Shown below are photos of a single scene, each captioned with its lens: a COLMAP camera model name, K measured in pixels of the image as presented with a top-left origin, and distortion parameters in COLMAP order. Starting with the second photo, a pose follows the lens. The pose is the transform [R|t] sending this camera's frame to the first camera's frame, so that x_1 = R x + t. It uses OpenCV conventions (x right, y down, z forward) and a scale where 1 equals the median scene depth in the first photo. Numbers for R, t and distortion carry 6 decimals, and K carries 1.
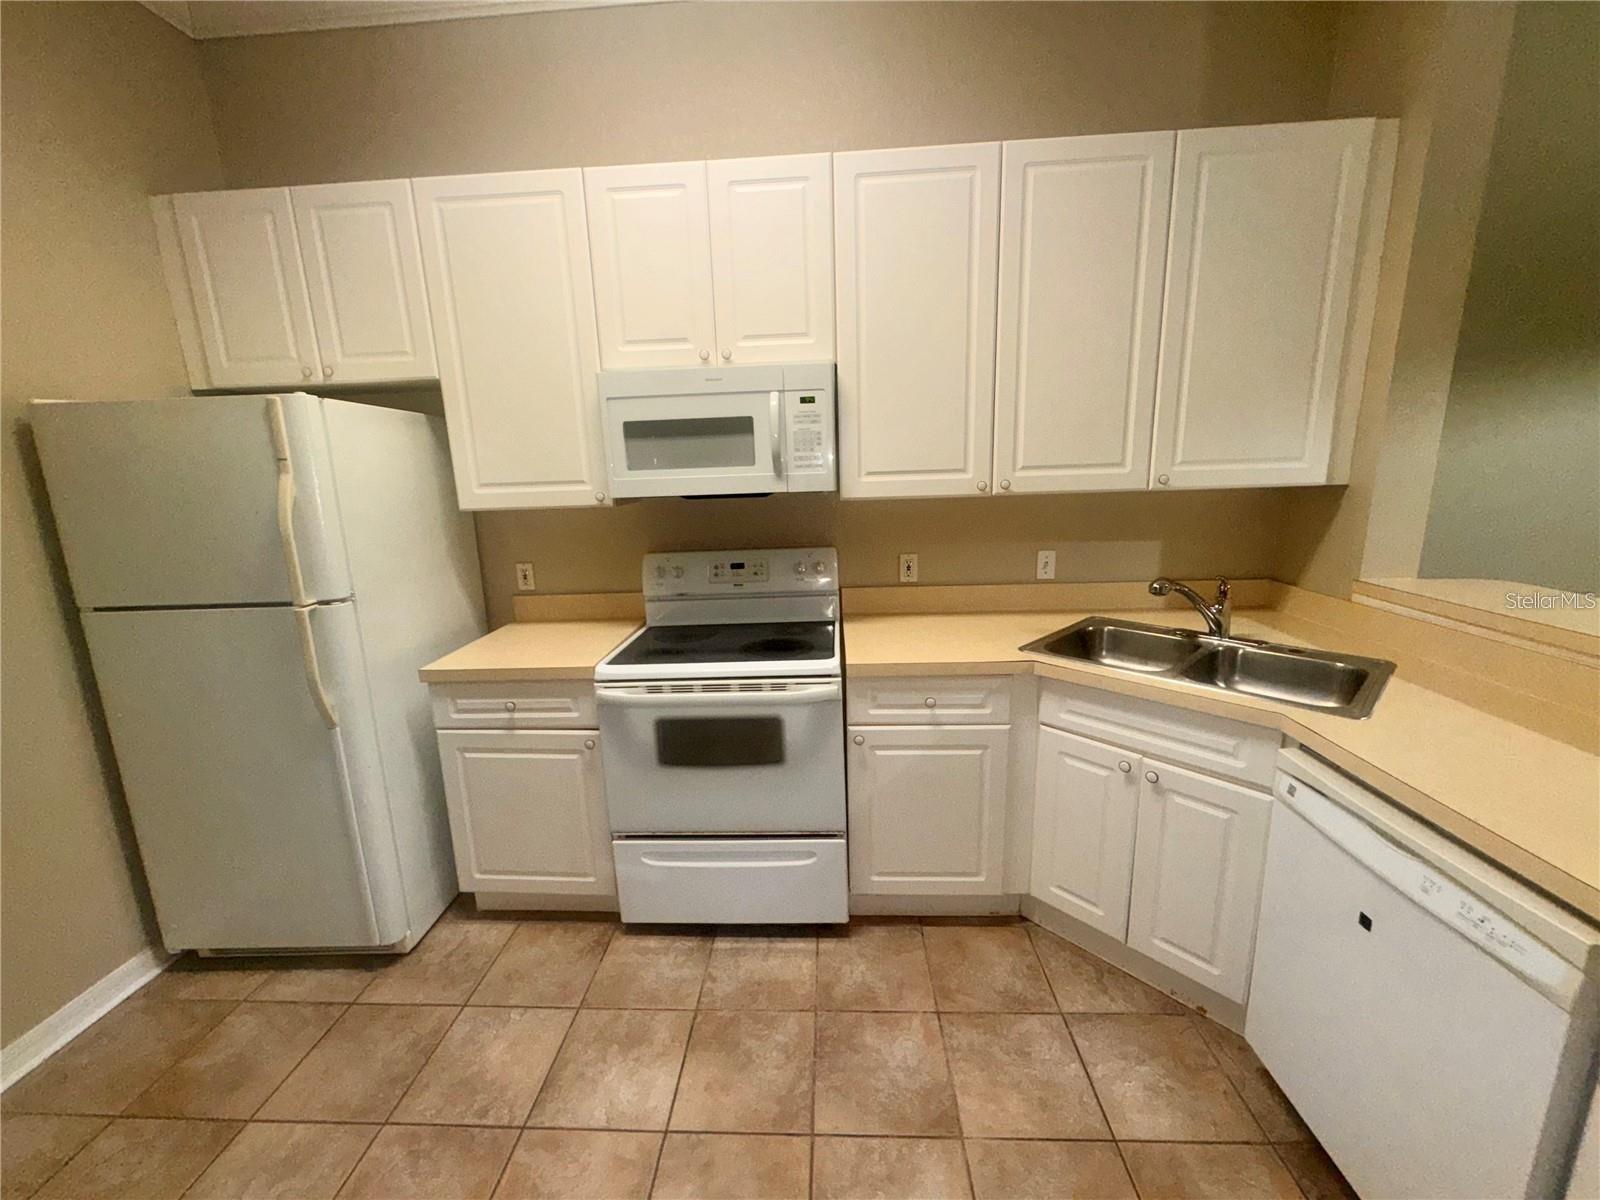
lens RADIAL K [[637.8, 0, 798.8], [0, 637.8, 597.3], [0, 0, 1]] dist [-0.005022, 0.000111]
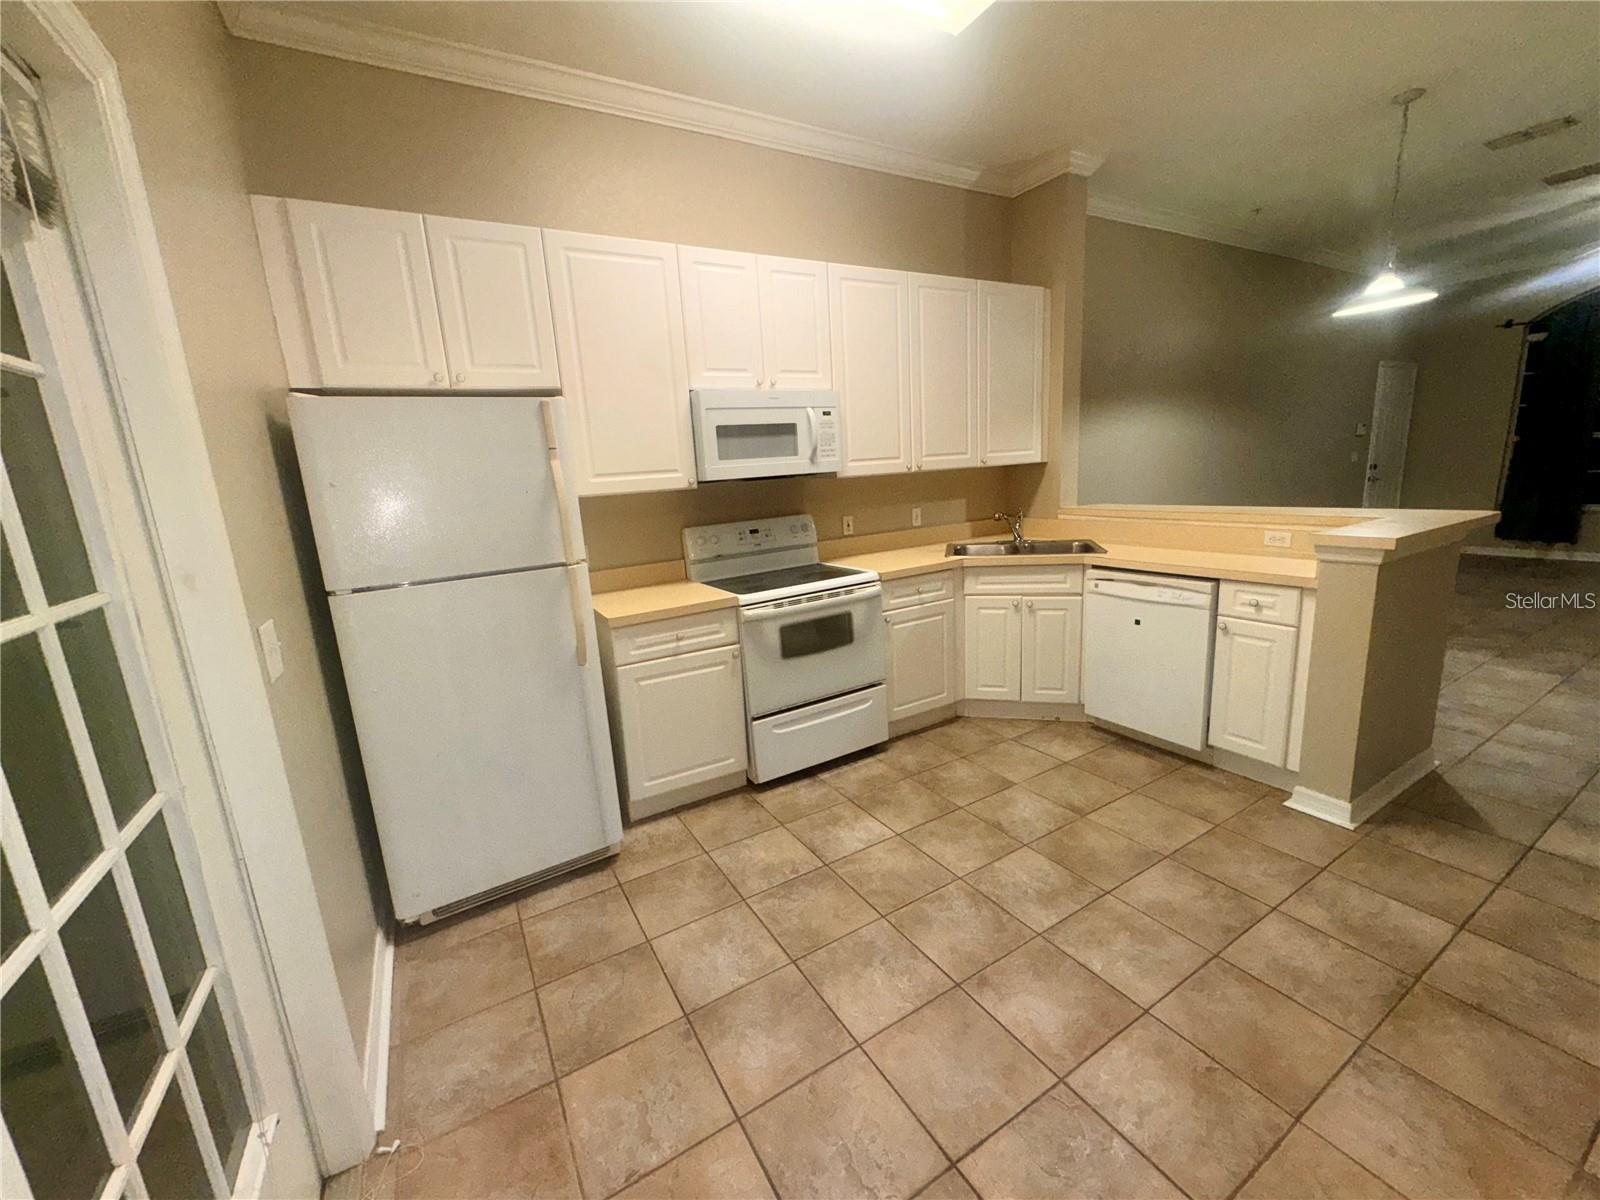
lens RADIAL K [[637.8, 0, 798.8], [0, 637.8, 597.3], [0, 0, 1]] dist [-0.005022, 0.000111]
pose [[0.836140, -0.128500, 0.533253, -0.935029], [0.147301, 0.989064, 0.007372, 0.117068], [-0.528368, 0.072385, 0.845924, -0.260947]]
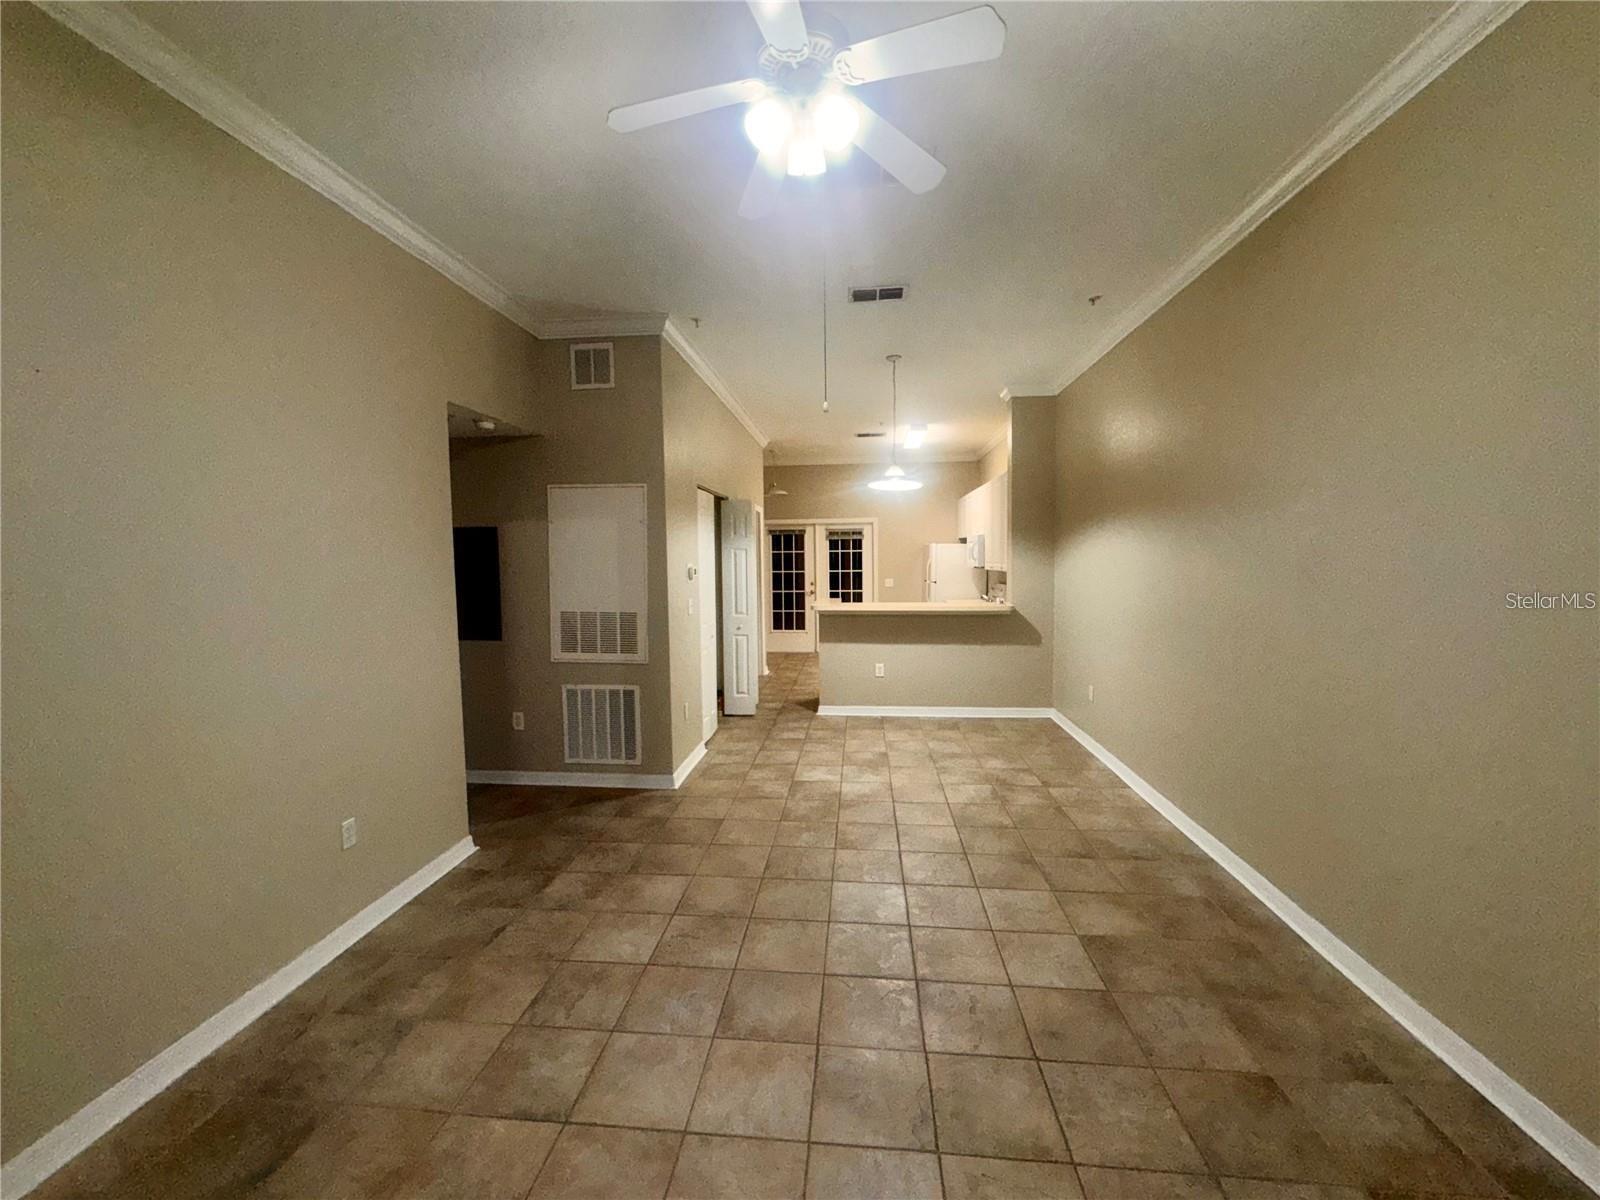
lens RADIAL K [[637.8, 0, 798.8], [0, 637.8, 597.3], [0, 0, 1]] dist [-0.005022, 0.000111]
pose [[-0.045577, 0.095722, -0.994364, 4.025508], [-0.194381, 0.975523, 0.102818, -0.174487], [0.979867, 0.197971, -0.025855, 0.081875]]
